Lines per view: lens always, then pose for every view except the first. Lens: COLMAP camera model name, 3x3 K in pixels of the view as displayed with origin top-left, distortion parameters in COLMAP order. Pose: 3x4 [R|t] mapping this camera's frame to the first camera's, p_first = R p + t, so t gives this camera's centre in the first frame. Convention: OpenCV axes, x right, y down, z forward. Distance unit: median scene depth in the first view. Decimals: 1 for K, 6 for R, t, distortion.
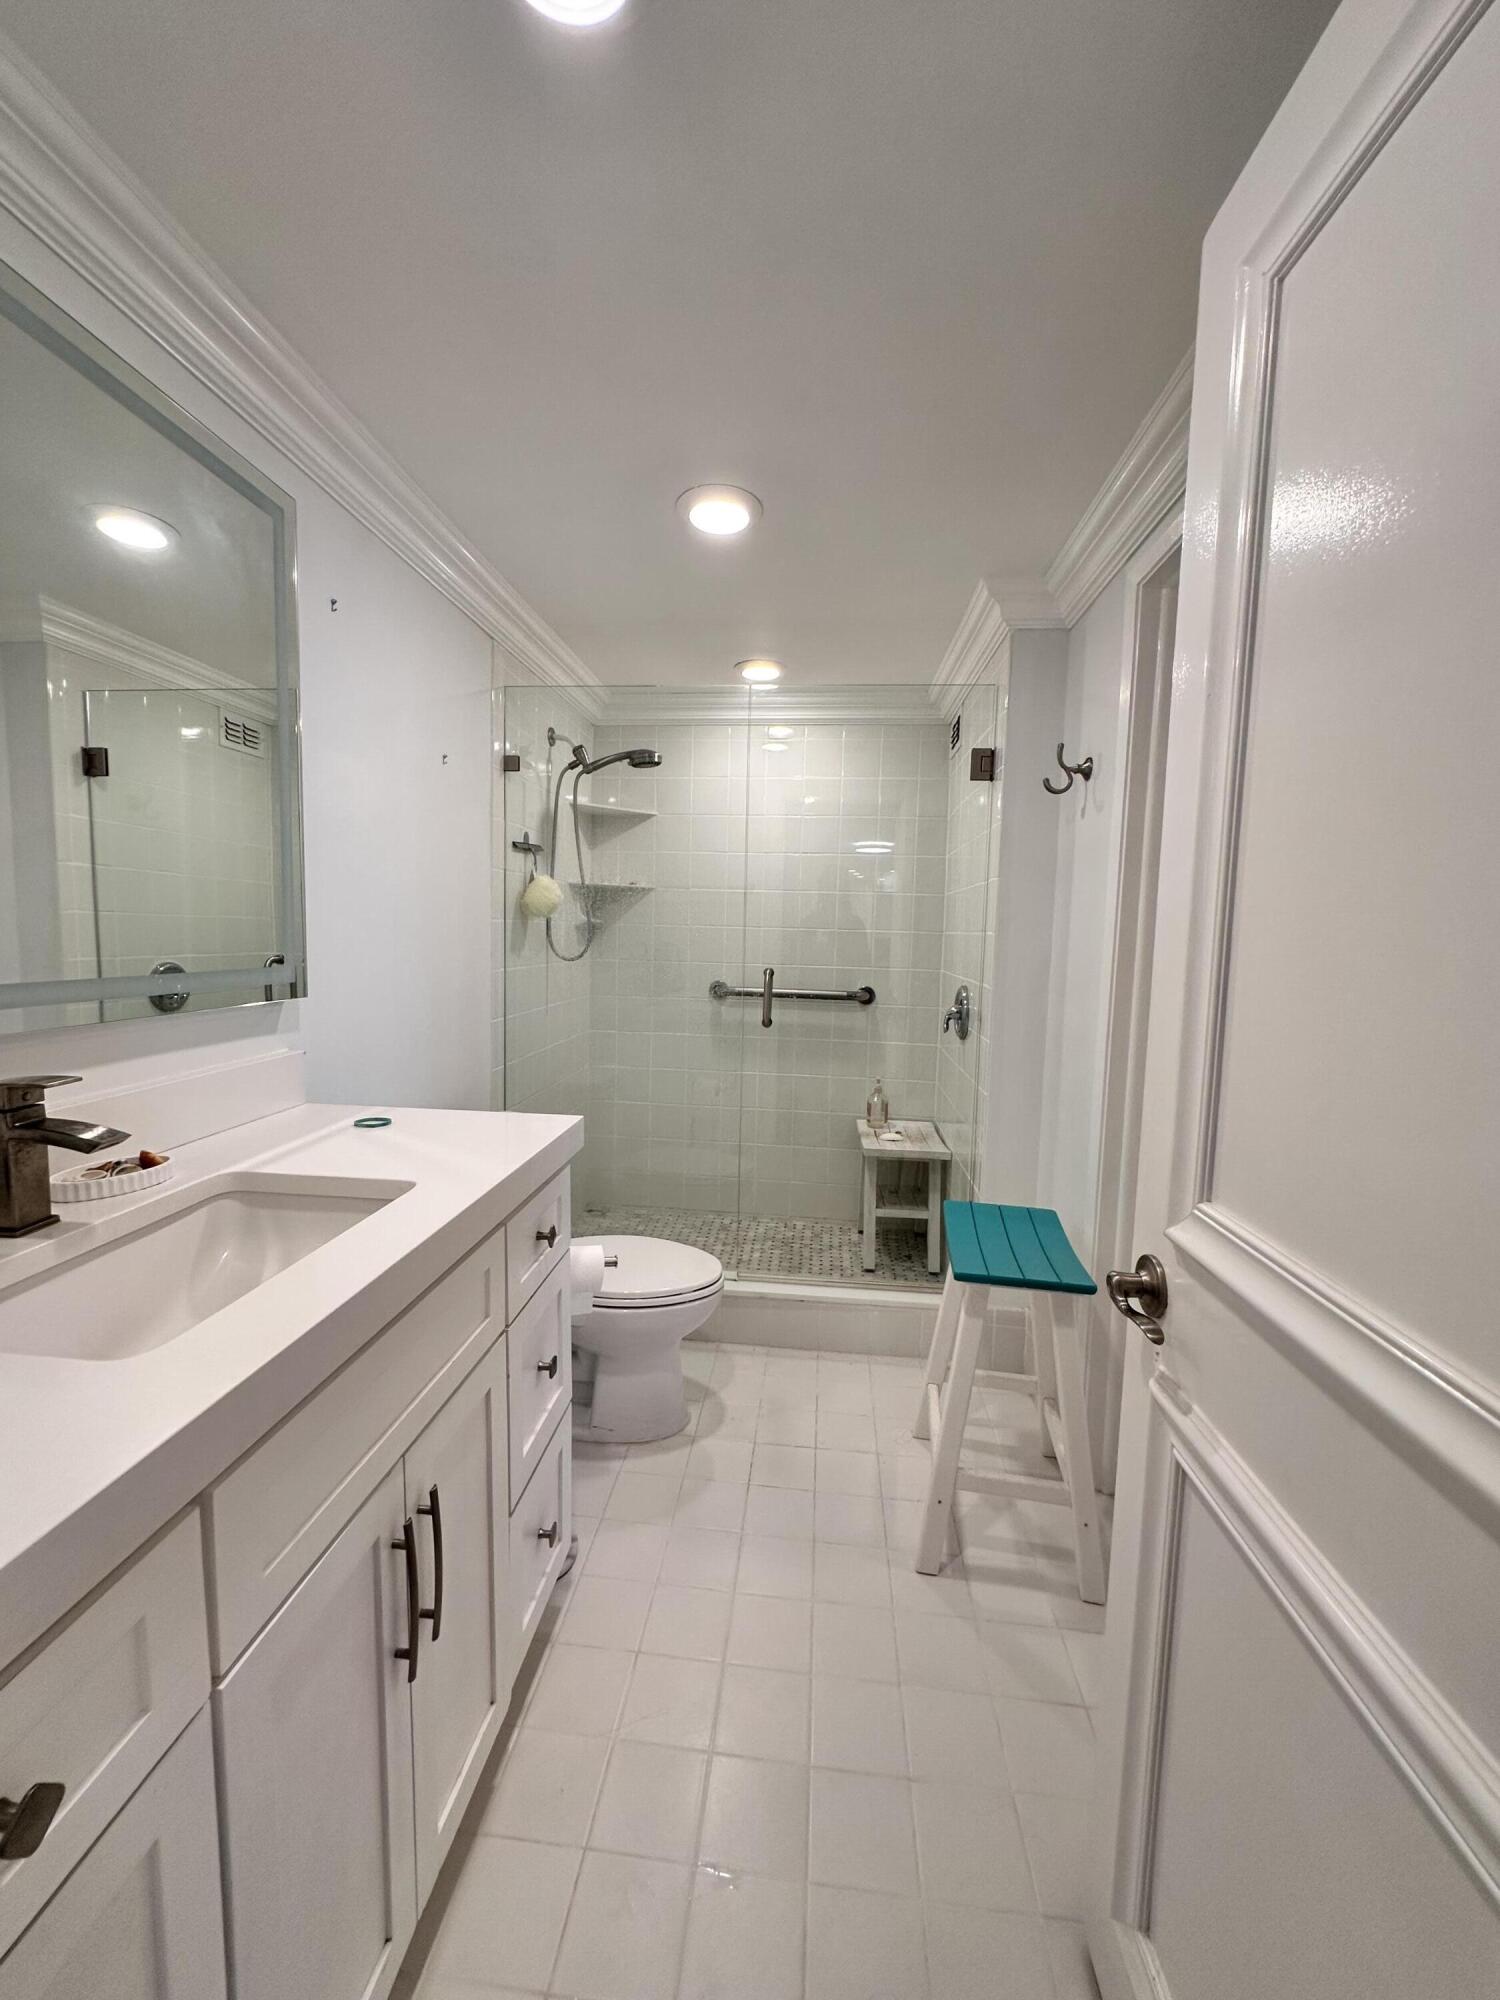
lens RADIAL K [[796.9, 0, 746.9], [0, 796.9, 1002.3], [0, 0, 1]] dist [-0.004535, 0.001102]
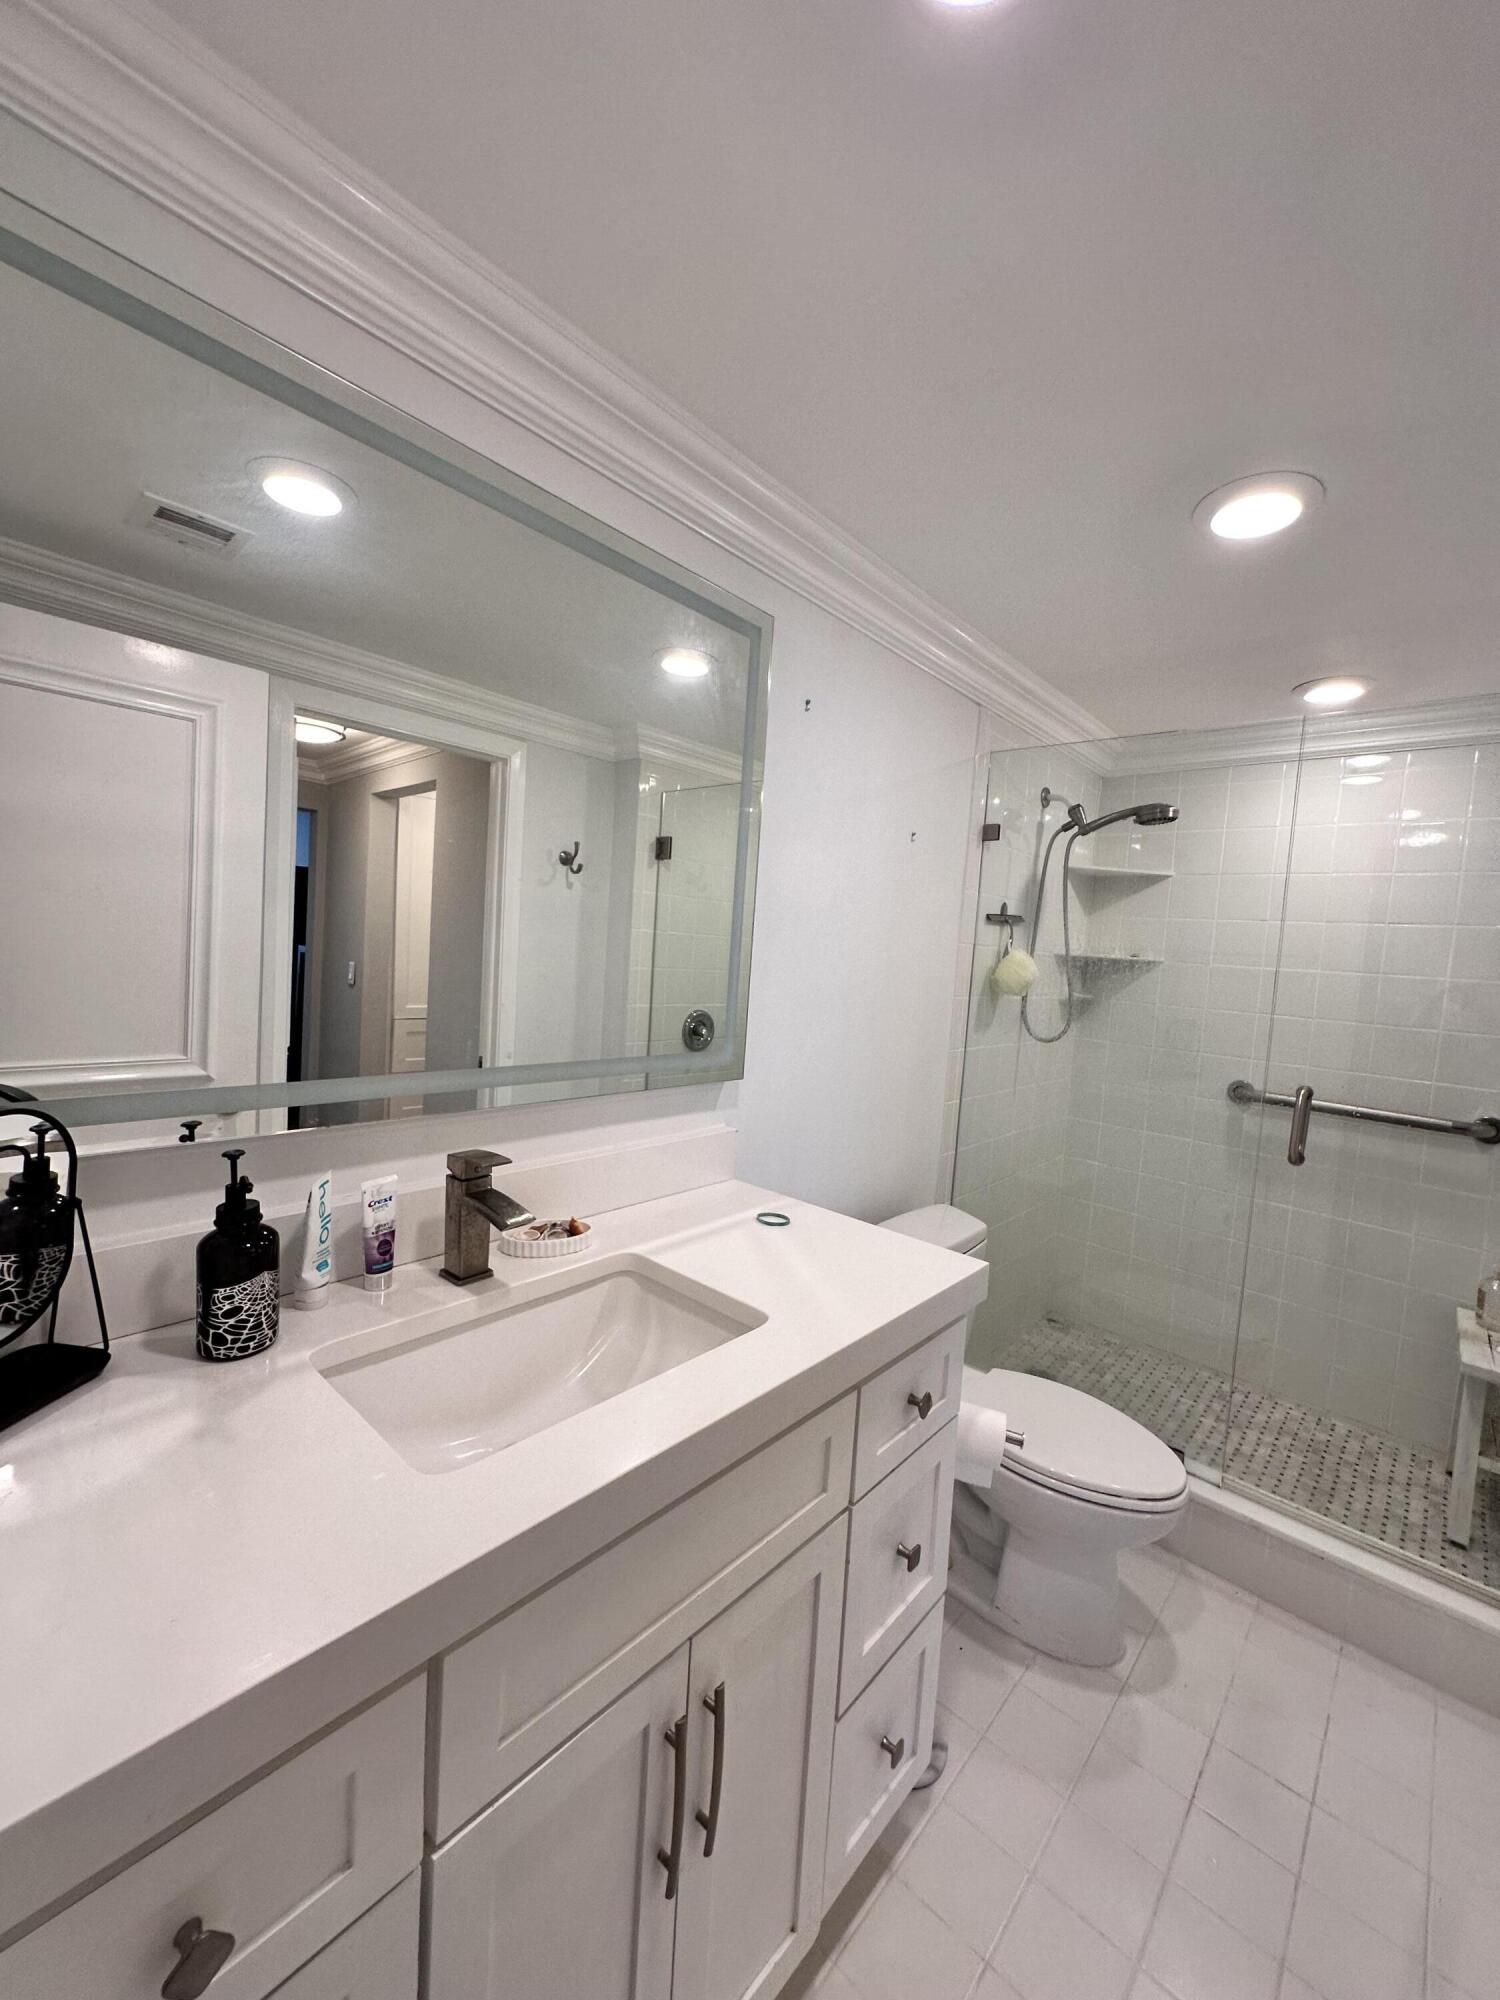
lens RADIAL K [[796.9, 0, 751.6], [0, 796.9, 1000.6], [0, 0, 1]] dist [-0.004535, 0.001102]
pose [[0.806417, 0.070406, -0.587141, 0.051008], [-0.101235, 0.994666, -0.019768, -0.069191], [0.582617, 0.075380, 0.809243, 0.112939]]
